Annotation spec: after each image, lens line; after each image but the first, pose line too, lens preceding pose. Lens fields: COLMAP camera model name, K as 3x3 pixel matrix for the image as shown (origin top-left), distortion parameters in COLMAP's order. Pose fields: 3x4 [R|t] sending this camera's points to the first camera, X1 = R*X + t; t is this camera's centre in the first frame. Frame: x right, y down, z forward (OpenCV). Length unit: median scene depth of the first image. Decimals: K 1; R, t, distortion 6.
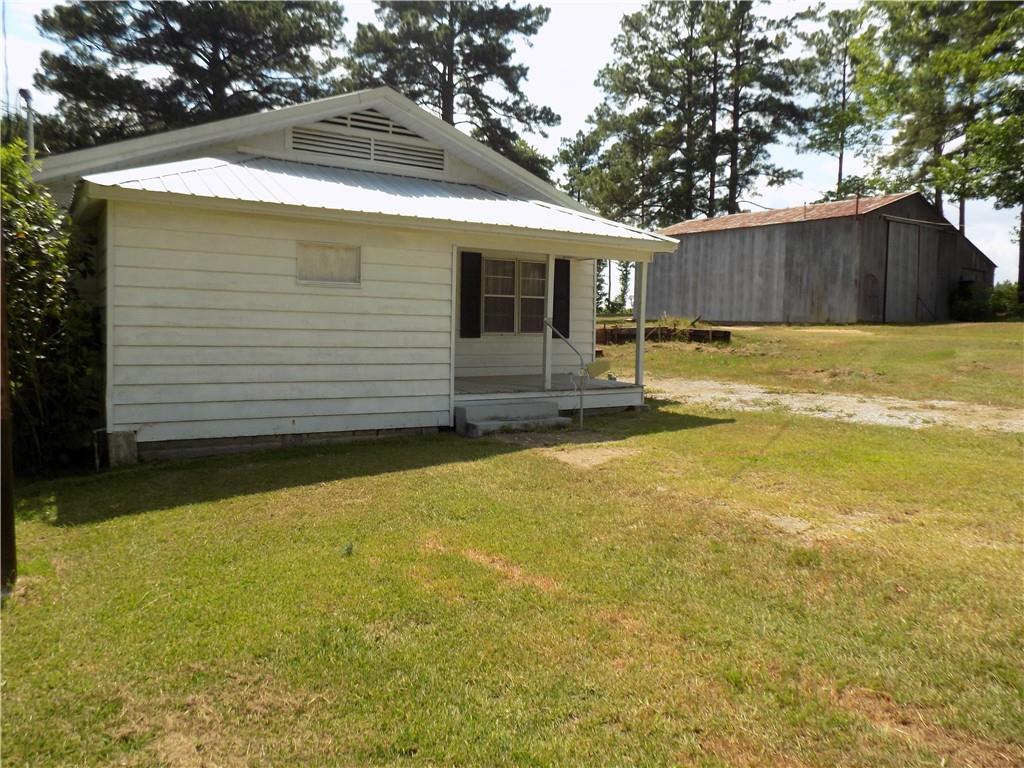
lens RADIAL K [[770.0, 0, 512.0], [0, 770.0, 384.0], [0, 0, 1]] dist [-0.008470, 0.001354]
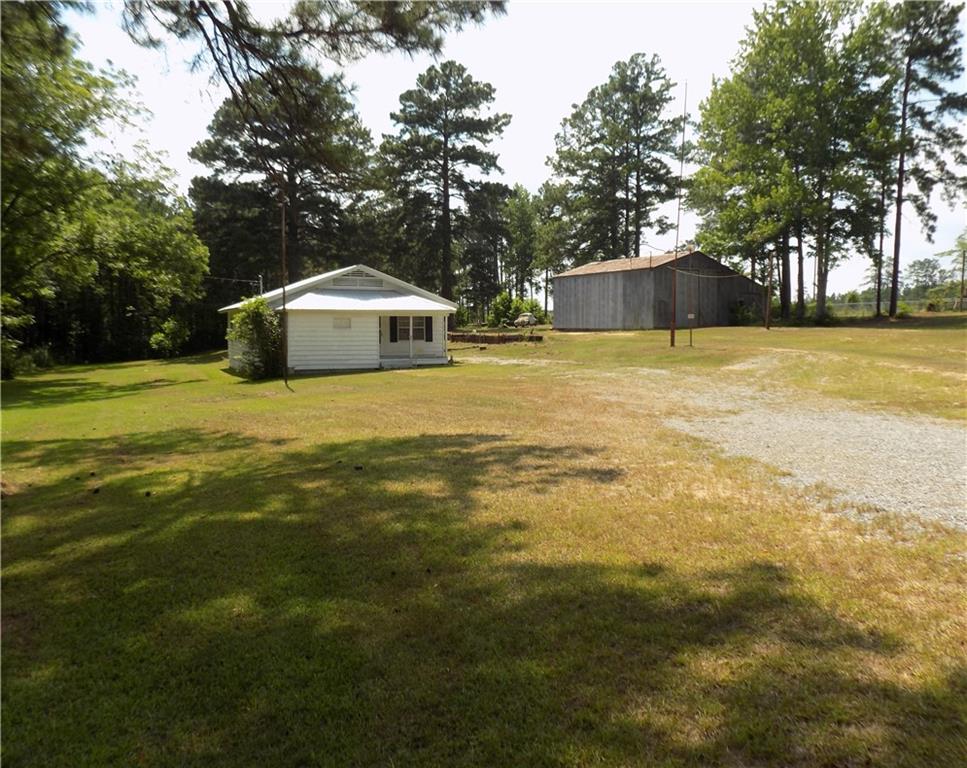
lens RADIAL K [[728.8, 0, 483.5], [0, 728.8, 384.0], [0, 0, 1]] dist [-0.000112, -0.000563]
pose [[0.995131, -0.012670, -0.097744, 0.615153], [0.012668, 0.999920, -0.000638, 0.116547], [0.097744, -0.000604, 0.995211, -1.909300]]
